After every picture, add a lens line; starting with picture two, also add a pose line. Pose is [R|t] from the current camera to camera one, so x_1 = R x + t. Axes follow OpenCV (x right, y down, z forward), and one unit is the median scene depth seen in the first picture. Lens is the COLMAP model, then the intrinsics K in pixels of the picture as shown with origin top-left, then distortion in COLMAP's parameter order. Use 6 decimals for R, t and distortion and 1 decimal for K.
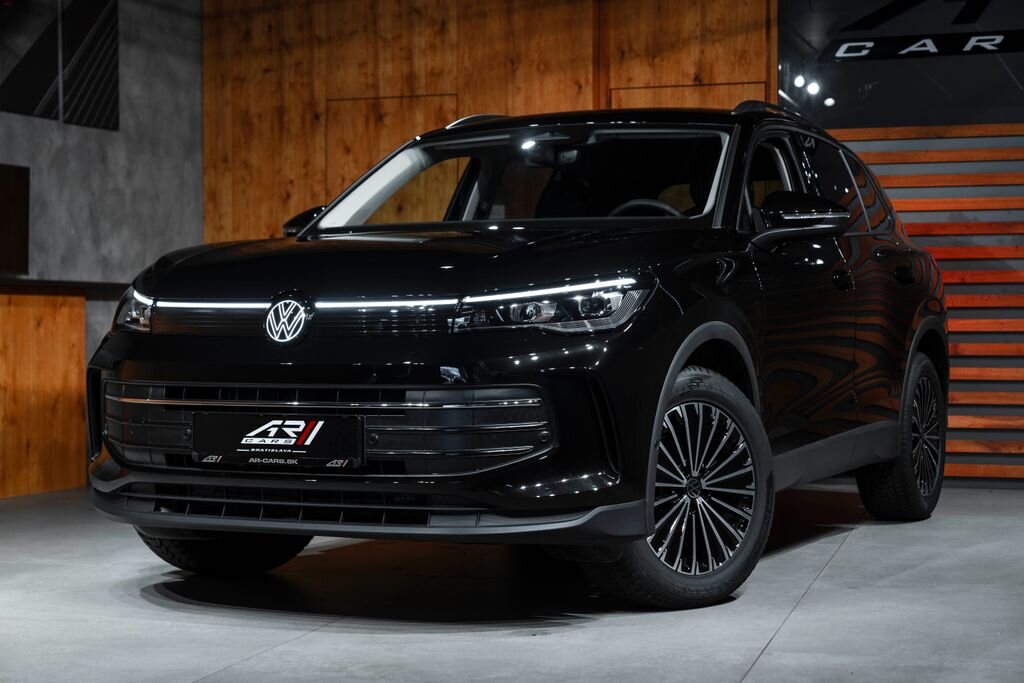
lens RADIAL K [[1924.4, 0, 512.2], [0, 1924.4, 338.8], [0, 0, 1]] dist [0.020986, 0.000000]
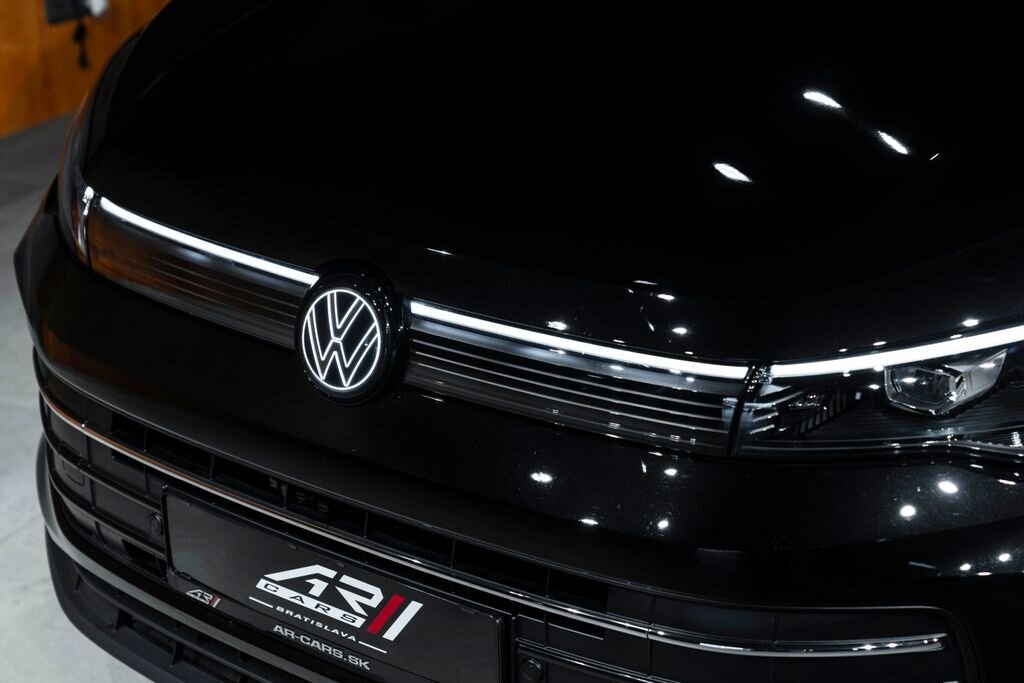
lens RADIAL K [[1946.8, 0, 516.9], [0, 1946.8, 339.4], [0, 0, 1]] dist [-0.011292, 0.000000]
pose [[0.982622, 0.065046, -0.173849, -0.006095], [0.005770, 0.925436, 0.378861, -0.170645], [0.185530, -0.373280, 0.908978, 0.620902]]
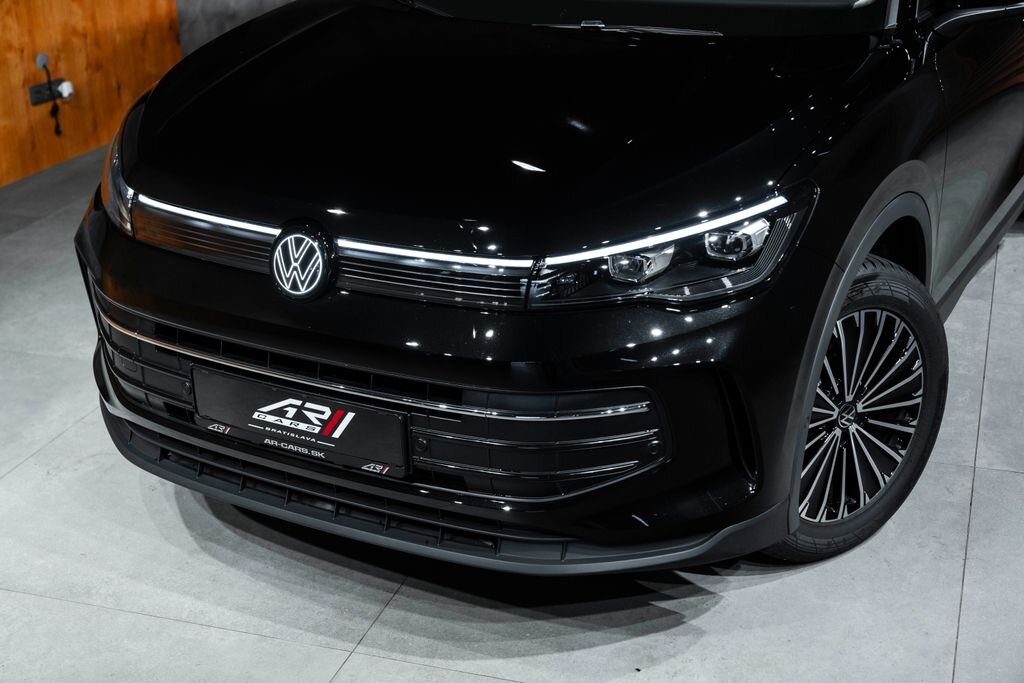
lens RADIAL K [[1508.8, 0, 508.0], [0, 1508.8, 345.7], [0, 0, 1]] dist [0.015600, 0.000000]
pose [[0.997138, 0.006088, -0.075363, 0.004073], [0.023179, 0.924146, 0.381335, -0.196212], [0.071968, -0.381990, 0.921360, 0.470652]]
